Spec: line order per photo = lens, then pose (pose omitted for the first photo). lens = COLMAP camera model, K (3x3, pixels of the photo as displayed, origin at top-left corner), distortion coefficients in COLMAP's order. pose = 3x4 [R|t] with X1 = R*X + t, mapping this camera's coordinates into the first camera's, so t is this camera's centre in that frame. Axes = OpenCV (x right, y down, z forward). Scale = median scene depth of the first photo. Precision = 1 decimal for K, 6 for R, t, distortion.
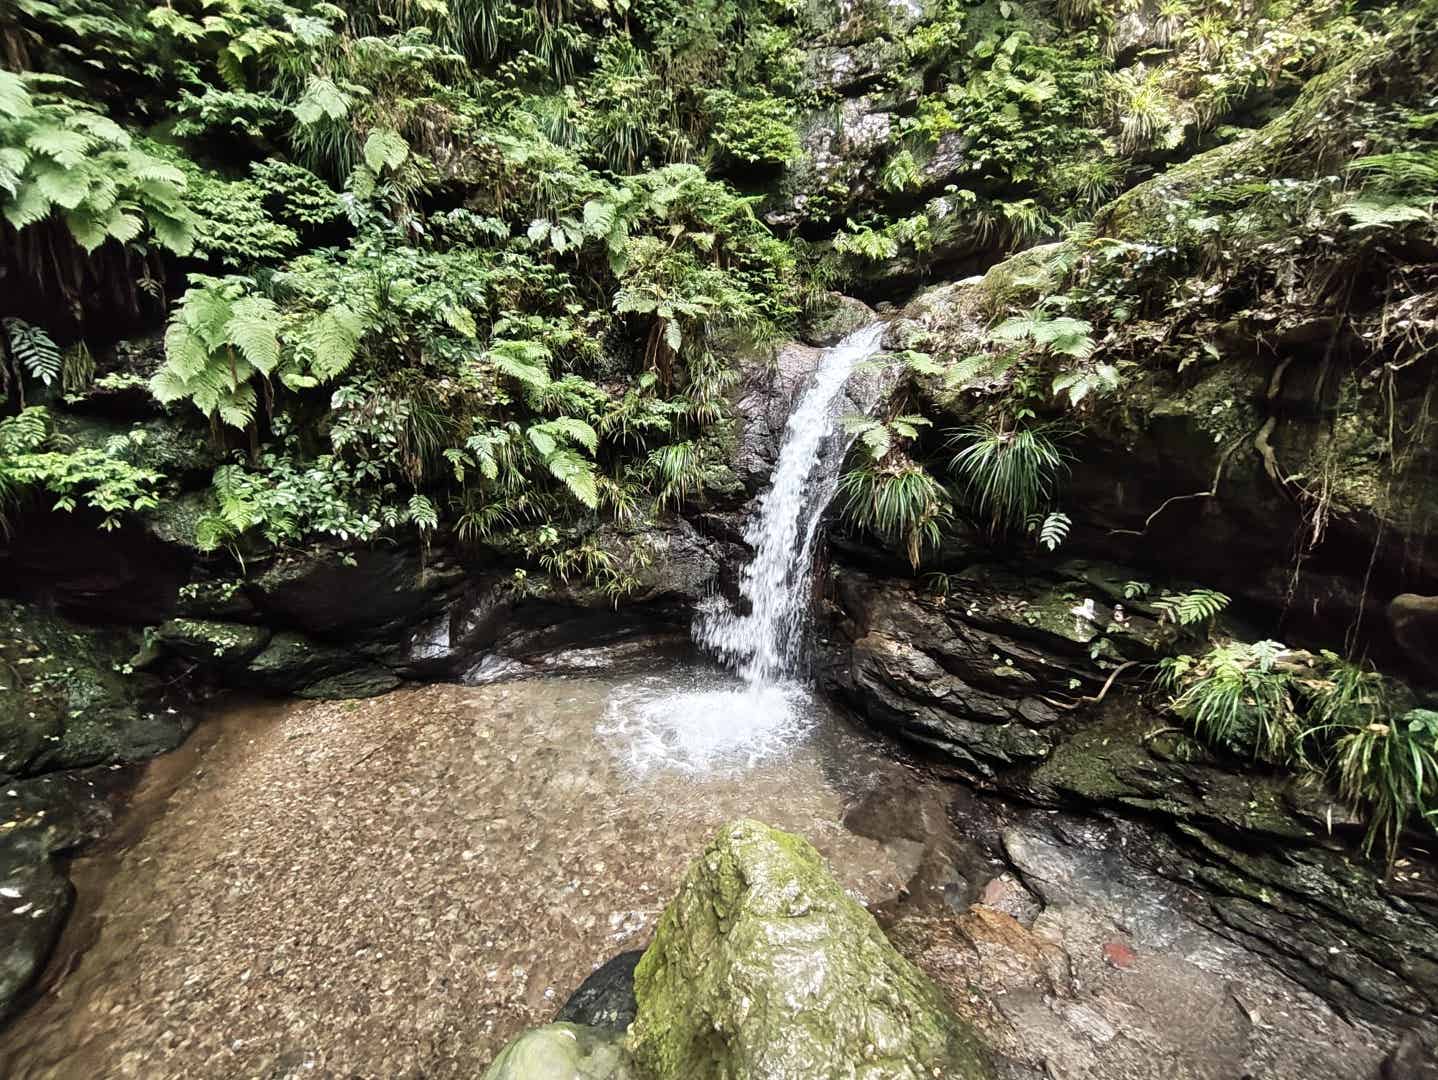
lens RADIAL K [[651.3, 0, 723.4], [0, 651.3, 534.2], [0, 0, 1]] dist [0.005329, -0.001084]
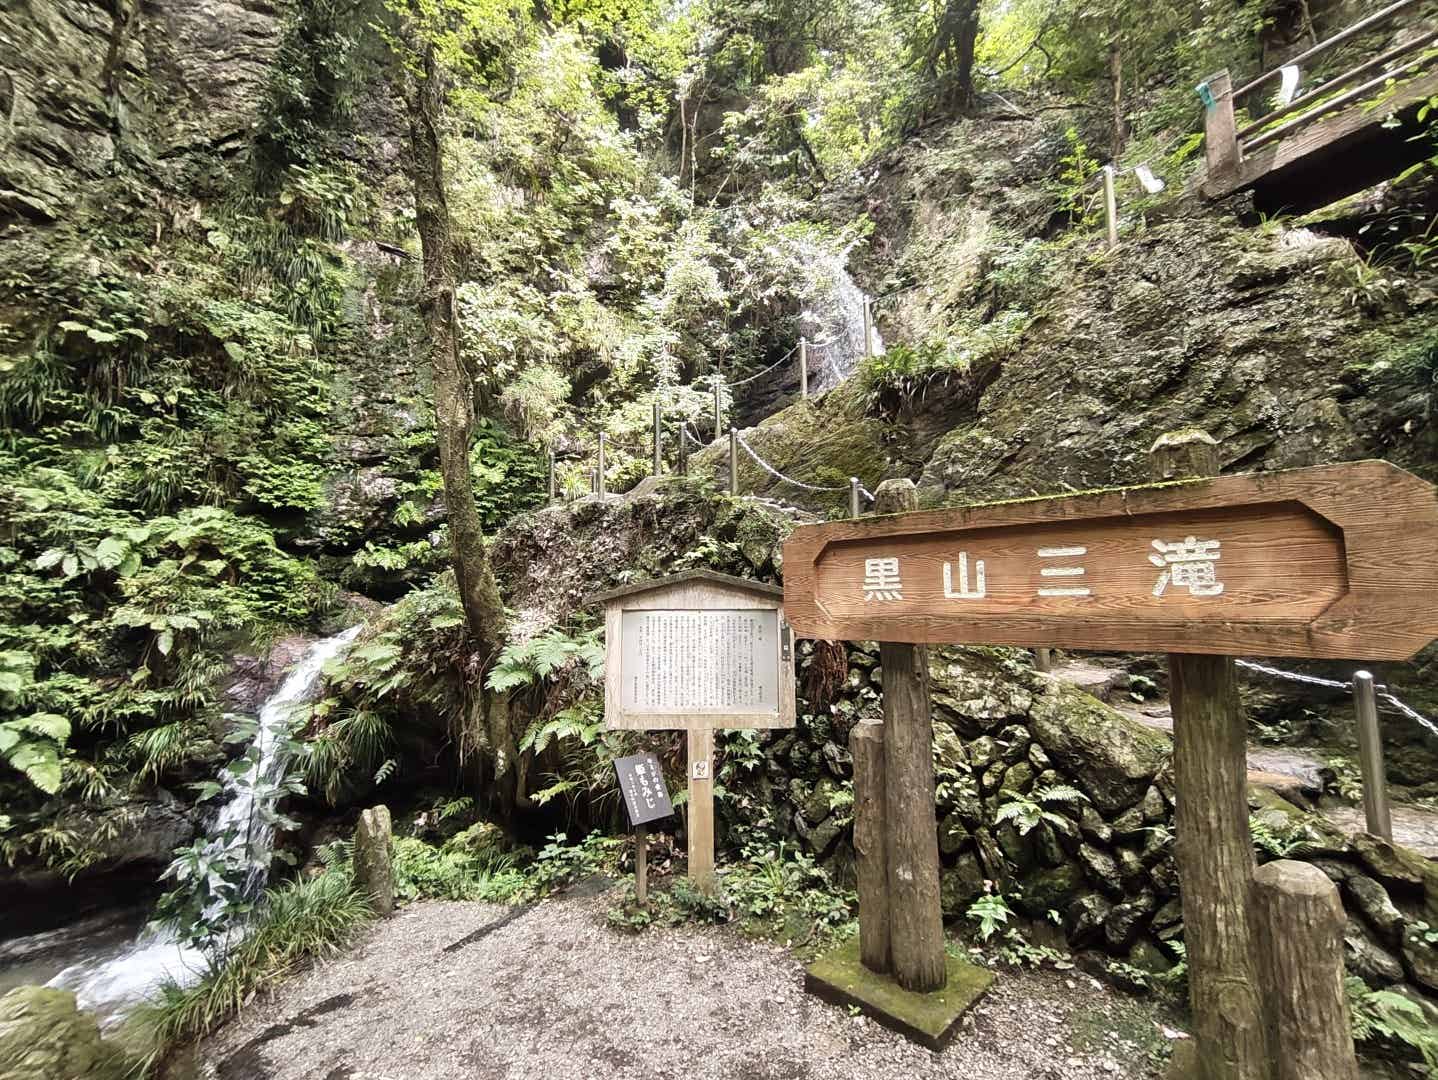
lens RADIAL K [[651.3, 0, 726.5], [0, 651.3, 536.4], [0, 0, 1]] dist [0.005329, -0.001084]
pose [[0.906580, 0.027534, 0.421135, 0.345132], [0.114827, 0.944132, -0.308917, 0.025575], [-0.406113, 0.328415, 0.852769, -0.574878]]
